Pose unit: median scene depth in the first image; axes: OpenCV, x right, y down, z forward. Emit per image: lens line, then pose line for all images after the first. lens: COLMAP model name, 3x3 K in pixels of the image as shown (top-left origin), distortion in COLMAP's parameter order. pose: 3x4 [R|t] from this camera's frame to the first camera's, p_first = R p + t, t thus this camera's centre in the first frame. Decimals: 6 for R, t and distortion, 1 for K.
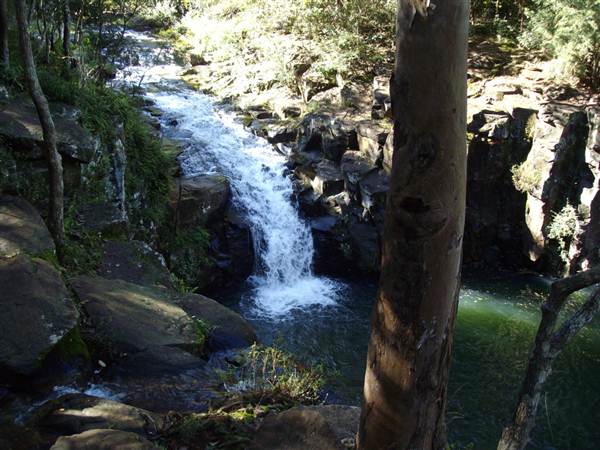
lens RADIAL K [[643.8, 0, 300.0], [0, 643.8, 225.0], [0, 0, 1]] dist [-0.128602, 0.016158]
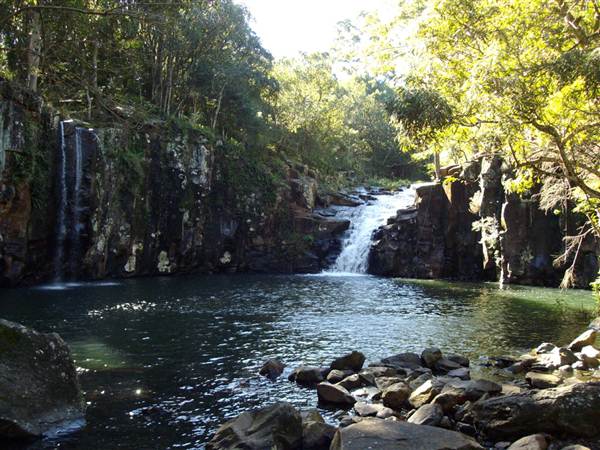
lens RADIAL K [[643.8, 0, 300.0], [0, 643.8, 225.0], [0, 0, 1]] dist [-0.128602, 0.016158]
pose [[0.609632, -0.016258, -0.792518, 1.098757], [-0.289919, 0.925947, -0.242010, 0.371335], [0.737764, 0.377303, 0.559774, -0.021703]]
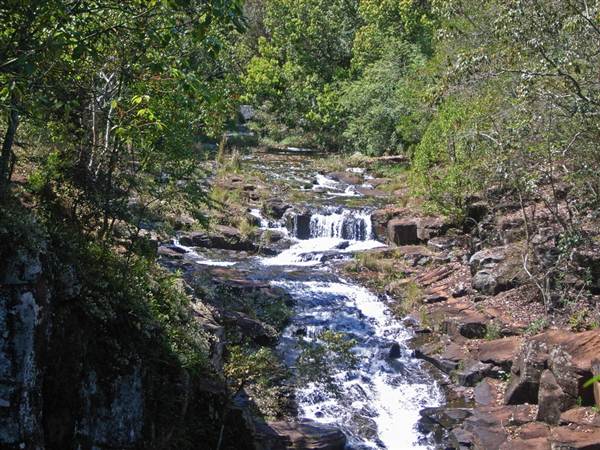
lens RADIAL K [[1370.5, 0, 315.6], [0, 1370.5, 223.3], [0, 0, 1]] dist [-0.133903, -0.156490]
pose [[0.924548, 0.060540, -0.376226, 0.288539], [-0.166778, 0.952005, -0.256654, 0.061805], [0.342631, 0.300035, 0.890271, -0.103476]]
